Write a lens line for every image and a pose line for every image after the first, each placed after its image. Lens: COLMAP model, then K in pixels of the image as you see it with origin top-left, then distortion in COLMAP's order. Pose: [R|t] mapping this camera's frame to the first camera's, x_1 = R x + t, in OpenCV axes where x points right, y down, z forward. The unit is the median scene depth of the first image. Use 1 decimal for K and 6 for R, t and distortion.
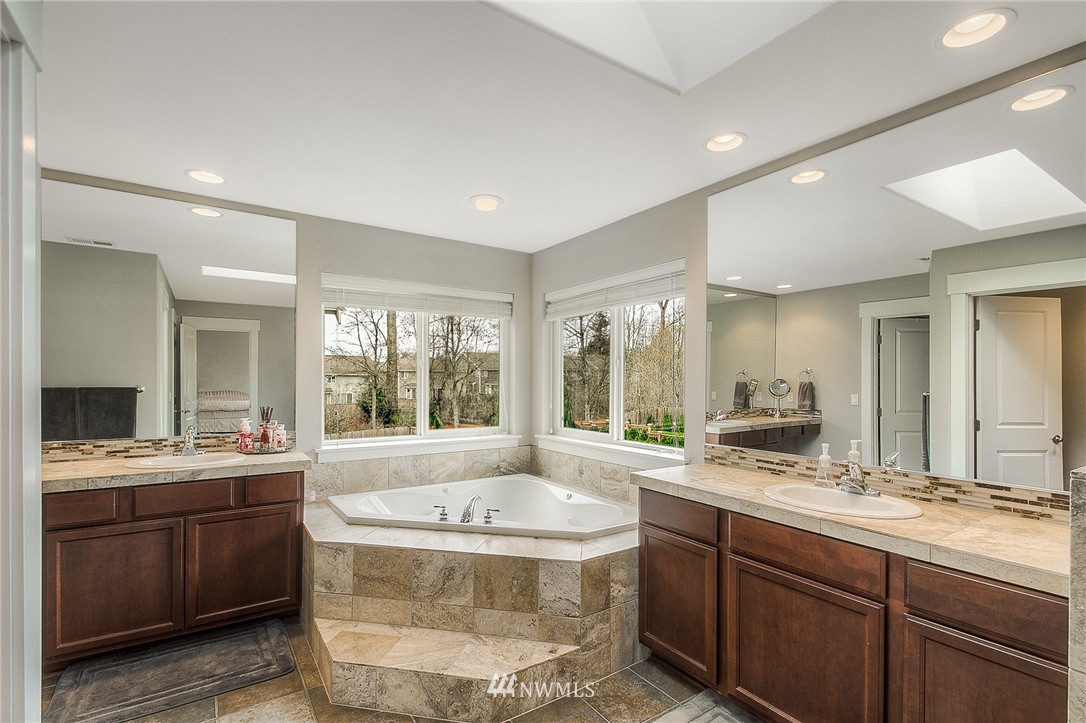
lens RADIAL K [[503.4, 0, 540.9], [0, 503.4, 384.6], [0, 0, 1]] dist [0.008958, -0.000145]
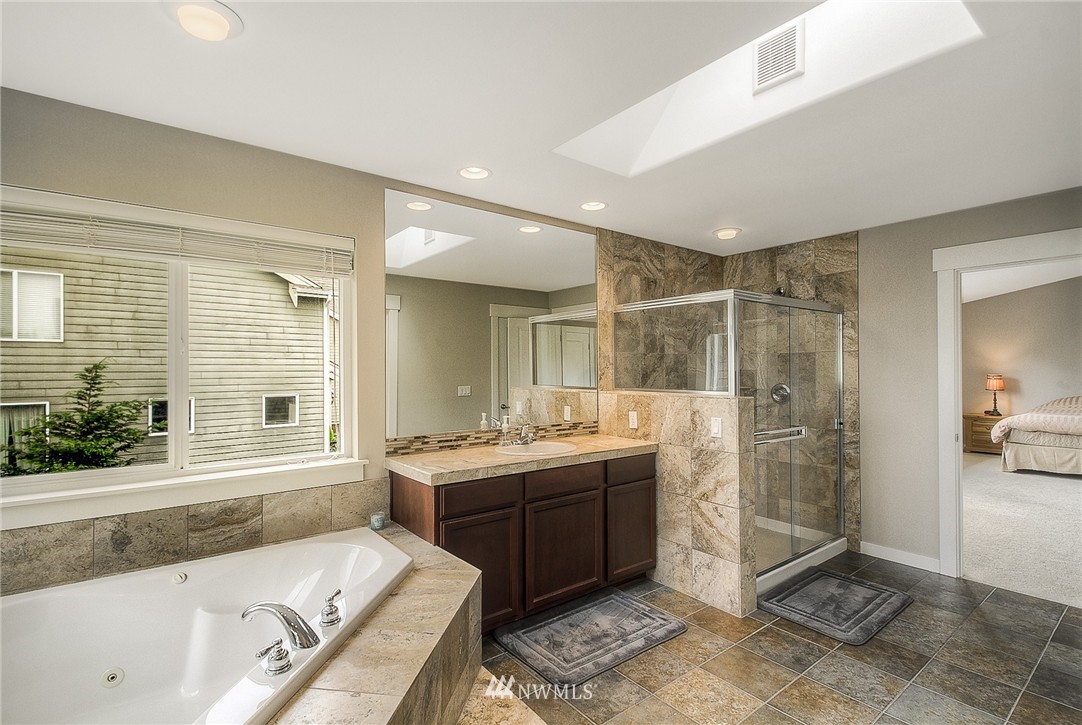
lens RADIAL K [[505.6, 0, 542.8], [0, 505.6, 372.3], [0, 0, 1]] dist [-0.000177, -0.000538]
pose [[-0.090708, -0.004840, 0.995866, -0.769399], [0.014662, 0.999873, 0.006195, -0.013547], [-0.995770, 0.015164, -0.090625, 0.881983]]
